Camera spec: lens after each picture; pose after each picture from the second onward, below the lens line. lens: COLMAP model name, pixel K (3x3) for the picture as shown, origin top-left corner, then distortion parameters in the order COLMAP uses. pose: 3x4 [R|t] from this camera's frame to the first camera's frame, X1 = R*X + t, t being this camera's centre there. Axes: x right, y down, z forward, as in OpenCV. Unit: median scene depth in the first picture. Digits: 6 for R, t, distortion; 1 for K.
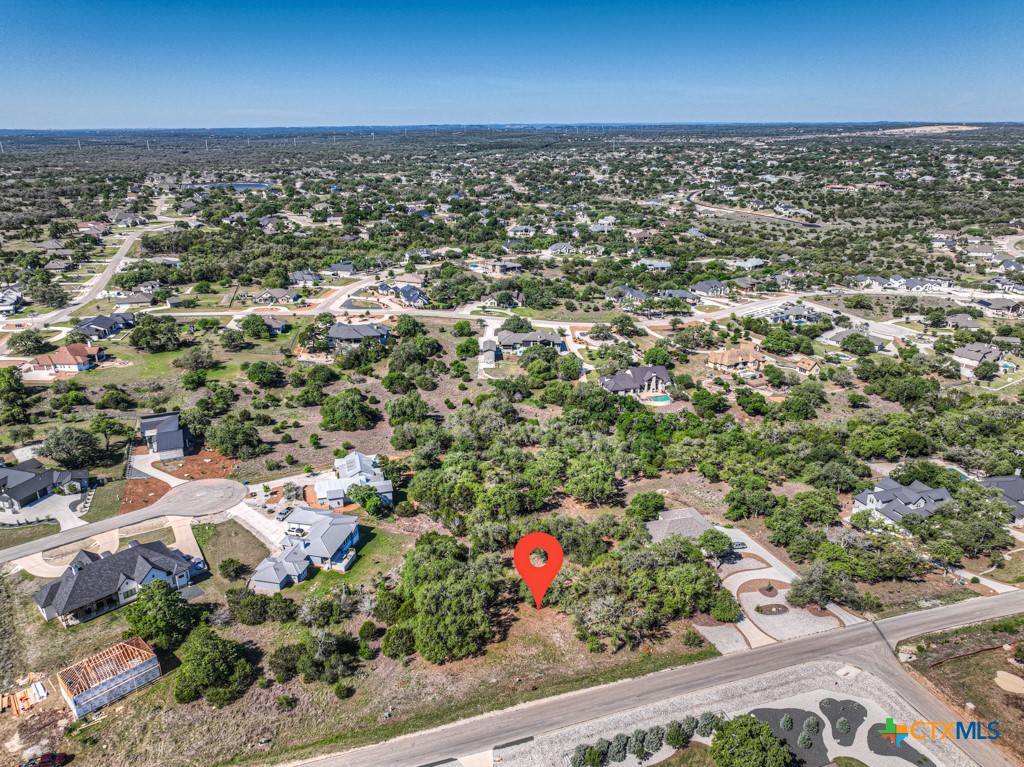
lens RADIAL K [[721.6, 0, 514.2], [0, 721.6, 383.3], [0, 0, 1]] dist [-0.003135, 0.020586]
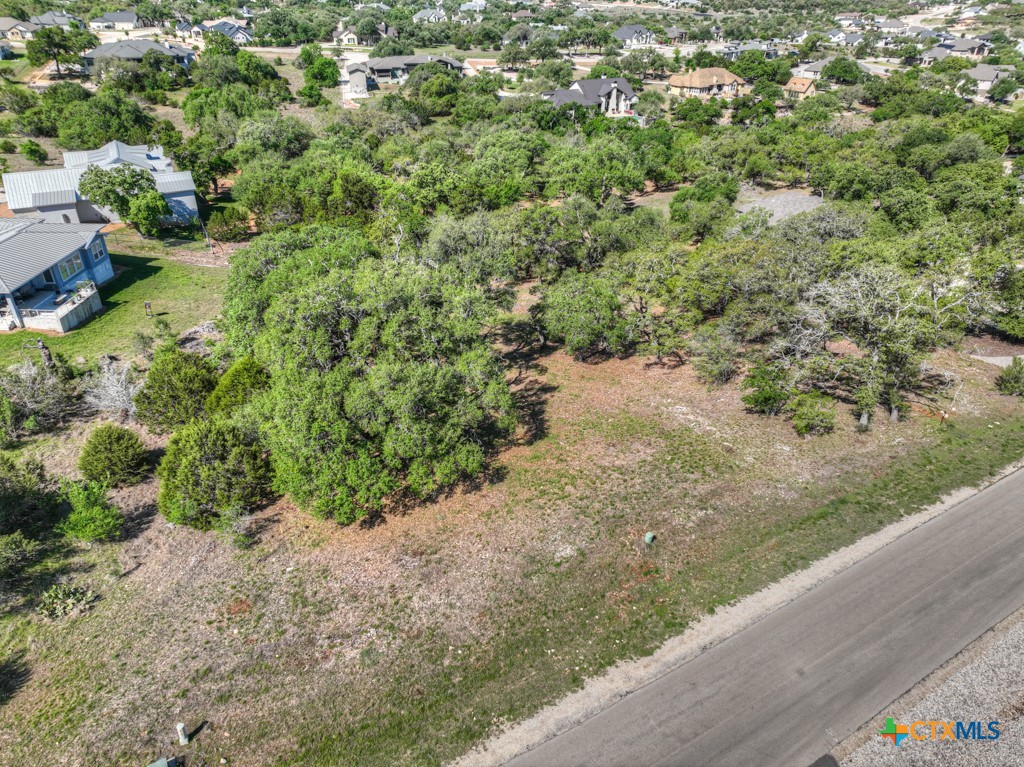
lens RADIAL K [[721.6, 0, 514.2], [0, 721.6, 383.3], [0, 0, 1]] dist [-0.003135, 0.020586]
pose [[0.979549, -0.097666, 0.175914, -0.060992], [0.064523, 0.980593, 0.185134, 0.190432], [-0.190581, -0.169997, 0.966840, 0.481655]]
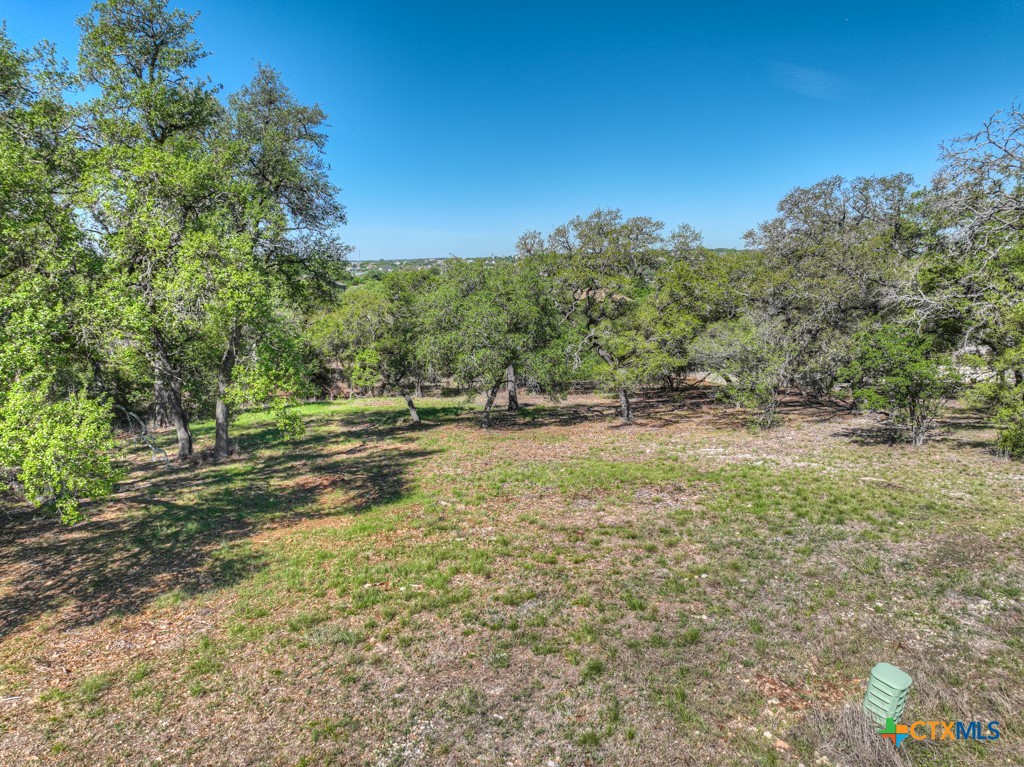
lens RADIAL K [[721.6, 0, 514.2], [0, 721.6, 383.3], [0, 0, 1]] dist [-0.003135, 0.020586]
pose [[0.940371, -0.055712, 0.335556, -0.025656], [0.116296, 0.979706, -0.163253, 0.256264], [-0.319651, 0.192542, 0.927766, 0.621206]]
